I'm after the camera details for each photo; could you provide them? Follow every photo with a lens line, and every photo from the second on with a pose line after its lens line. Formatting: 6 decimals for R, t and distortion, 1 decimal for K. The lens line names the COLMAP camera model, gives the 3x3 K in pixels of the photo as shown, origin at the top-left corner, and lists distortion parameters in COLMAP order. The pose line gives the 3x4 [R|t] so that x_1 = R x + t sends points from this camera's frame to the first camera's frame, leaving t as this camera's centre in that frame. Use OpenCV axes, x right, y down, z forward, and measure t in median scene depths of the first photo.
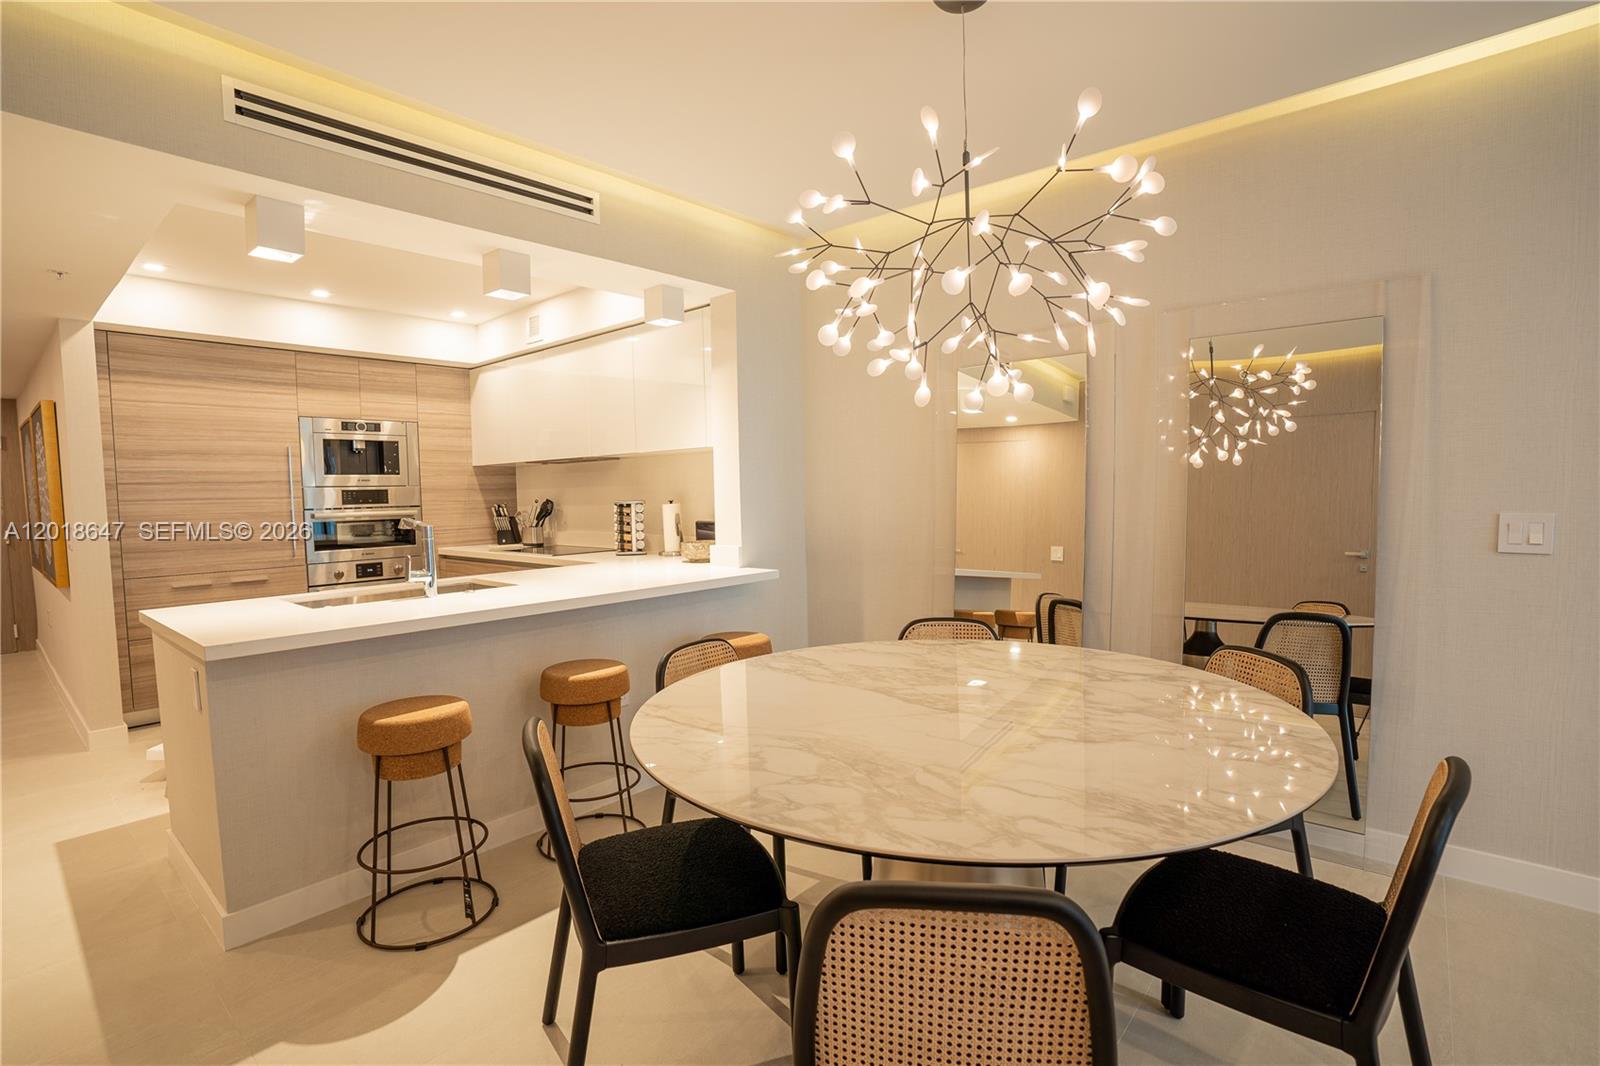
lens RADIAL K [[734.1, 0, 798.4], [0, 734.1, 544.2], [0, 0, 1]] dist [-0.058526, 0.009416]
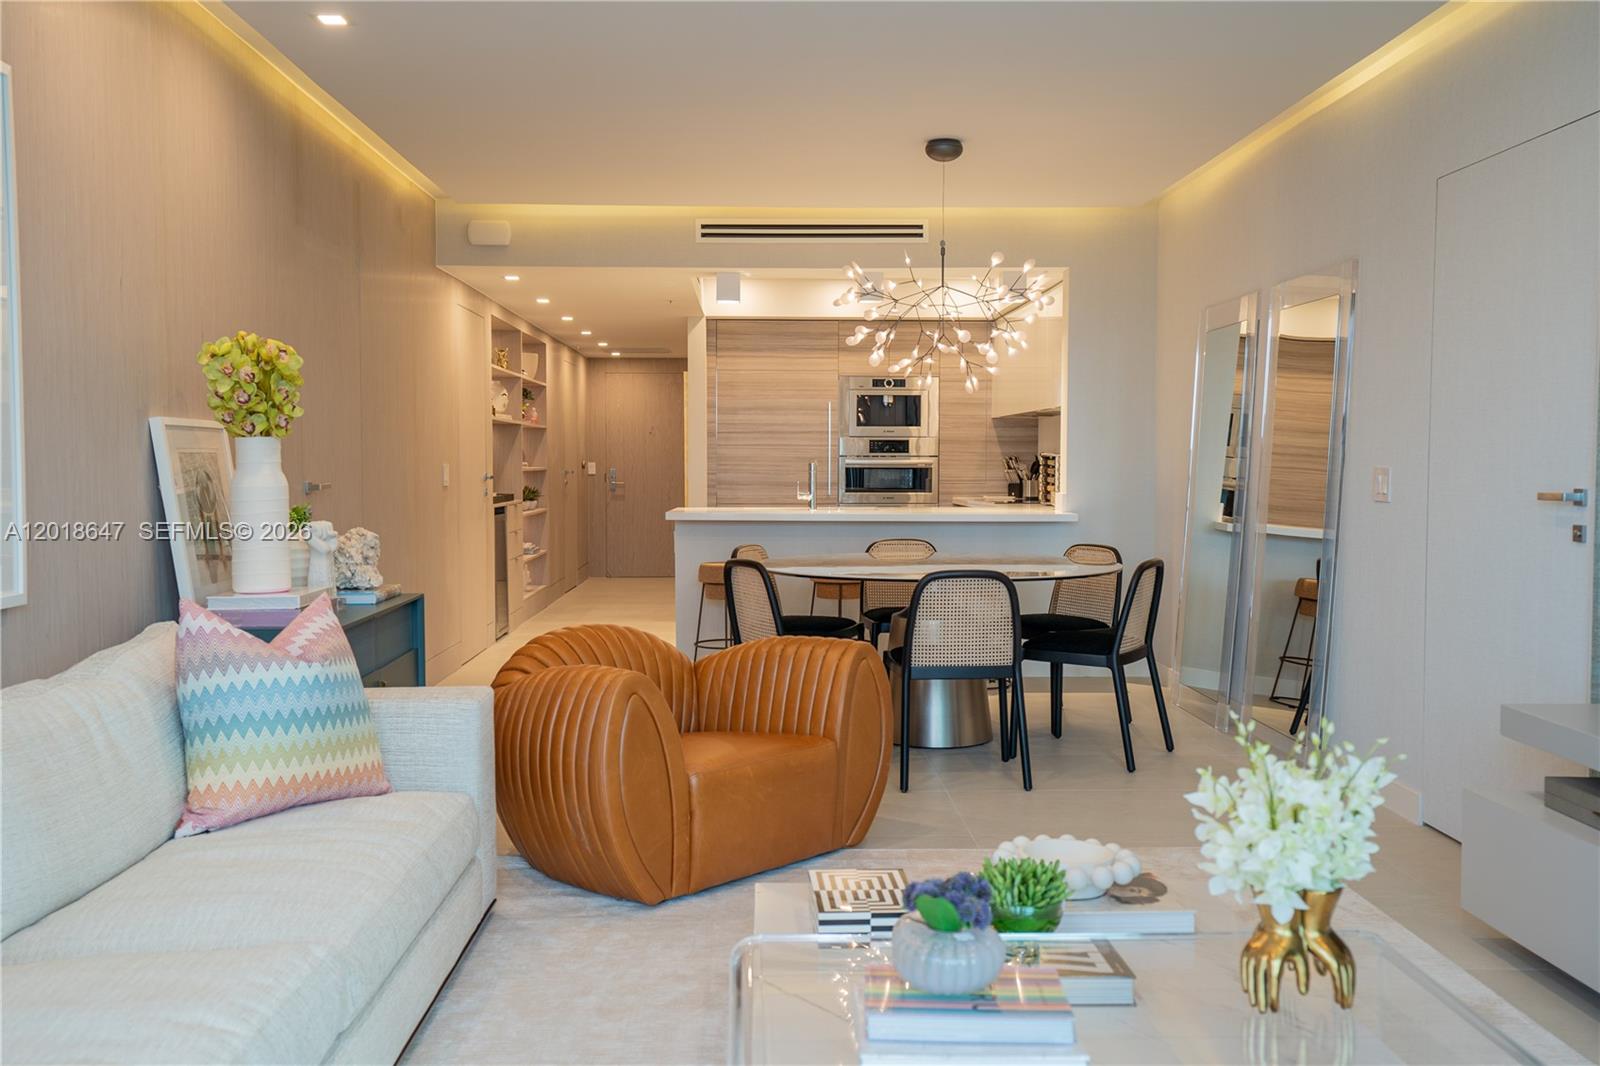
lens RADIAL K [[1395.7, 0, 802.7], [0, 1395.7, 535.0], [0, 0, 1]] dist [0.049415, 0.000133]
pose [[0.666781, 0.058924, -0.742920, 1.012514], [-0.067999, 0.997521, 0.018088, 0.044753], [0.742145, 0.038457, 0.669136, -0.589401]]
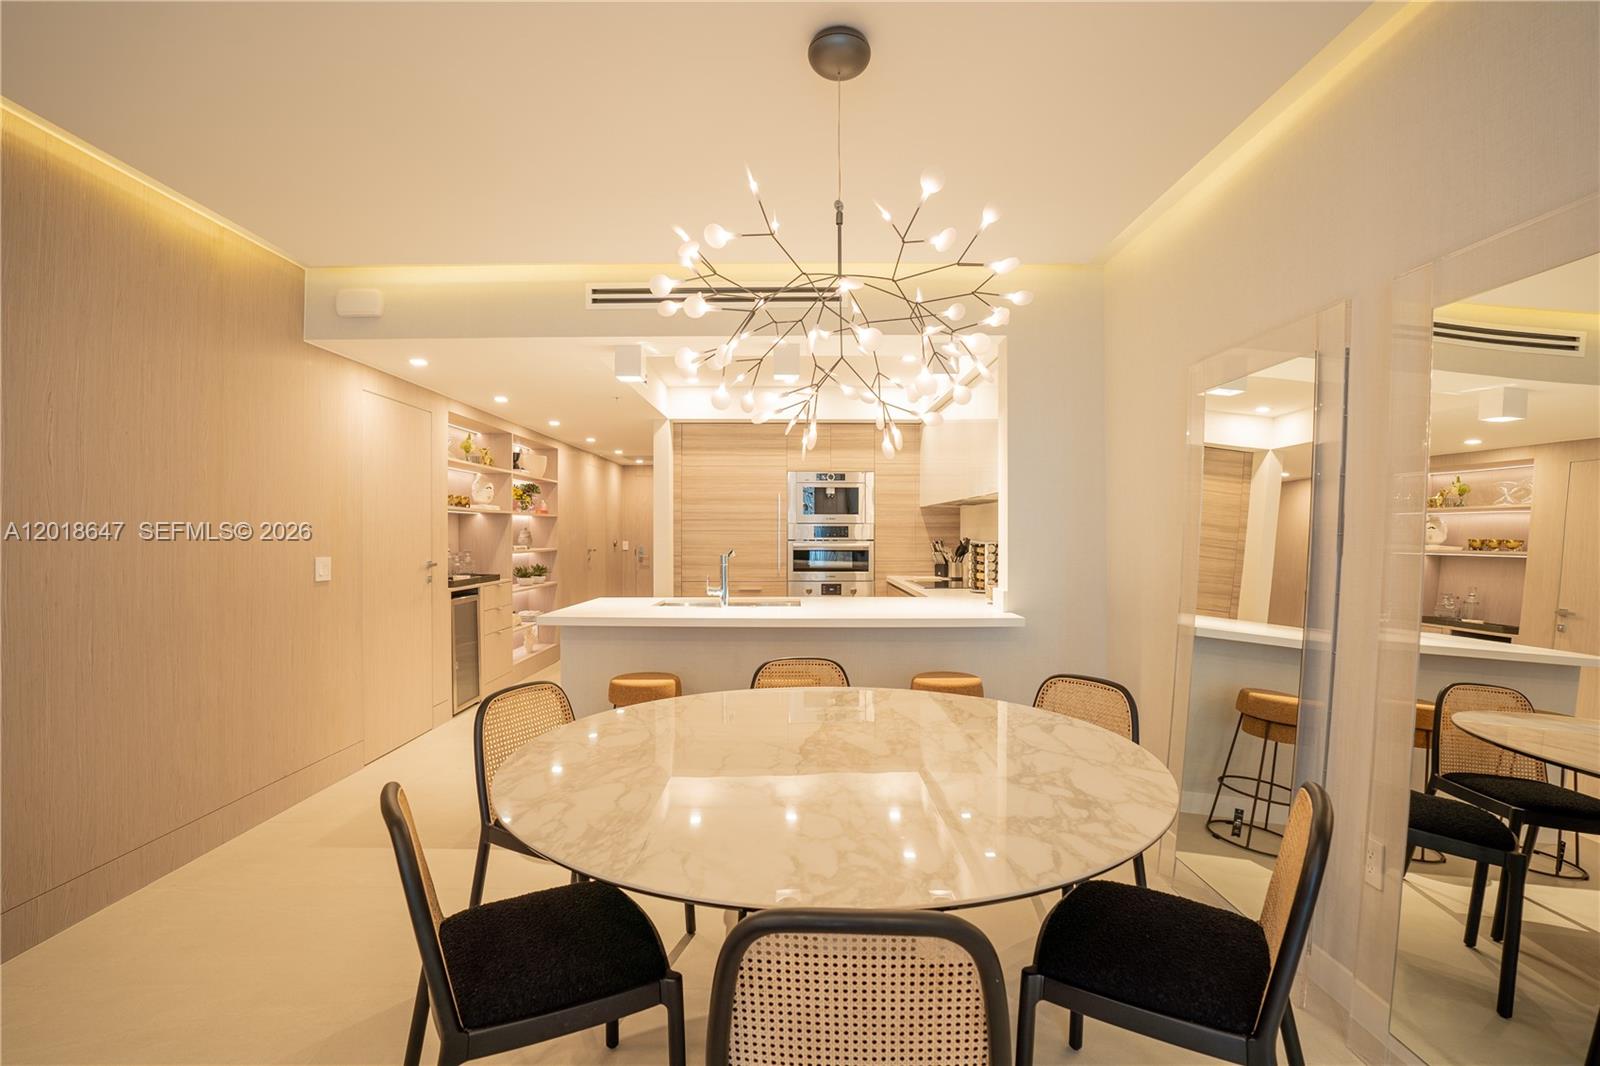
lens RADIAL K [[734.1, 0, 806.8], [0, 734.1, 533.9], [0, 0, 1]] dist [-0.058526, 0.009416]
pose [[0.655072, 0.020129, -0.755299, 0.390492], [-0.066967, 0.997258, -0.031503, -0.019911], [0.752593, 0.071217, 0.654623, 0.127805]]
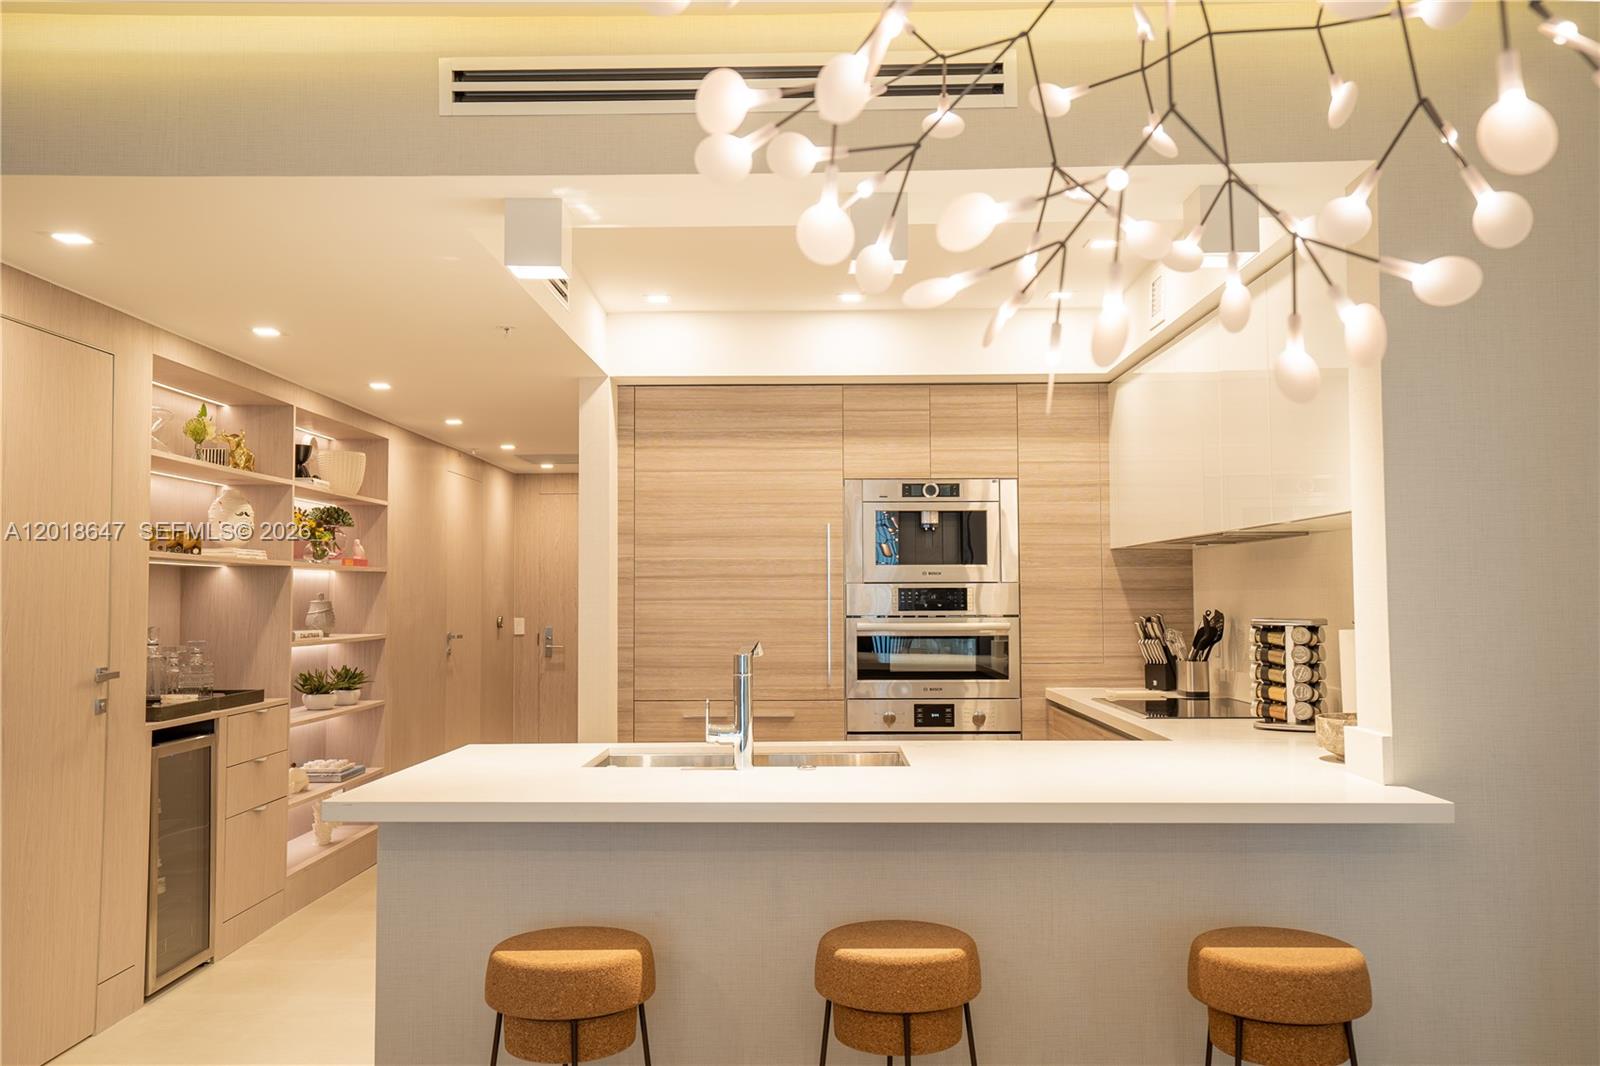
lens RADIAL K [[1301.4, 0, 807.4], [0, 1301.4, 532.1], [0, 0, 1]] dist [0.037275, 0.015777]
pose [[0.637360, -0.023736, -0.770201, 0.241507], [-0.062846, 0.994594, -0.082658, -0.025006], [0.767999, 0.101087, 0.632423, 0.197213]]
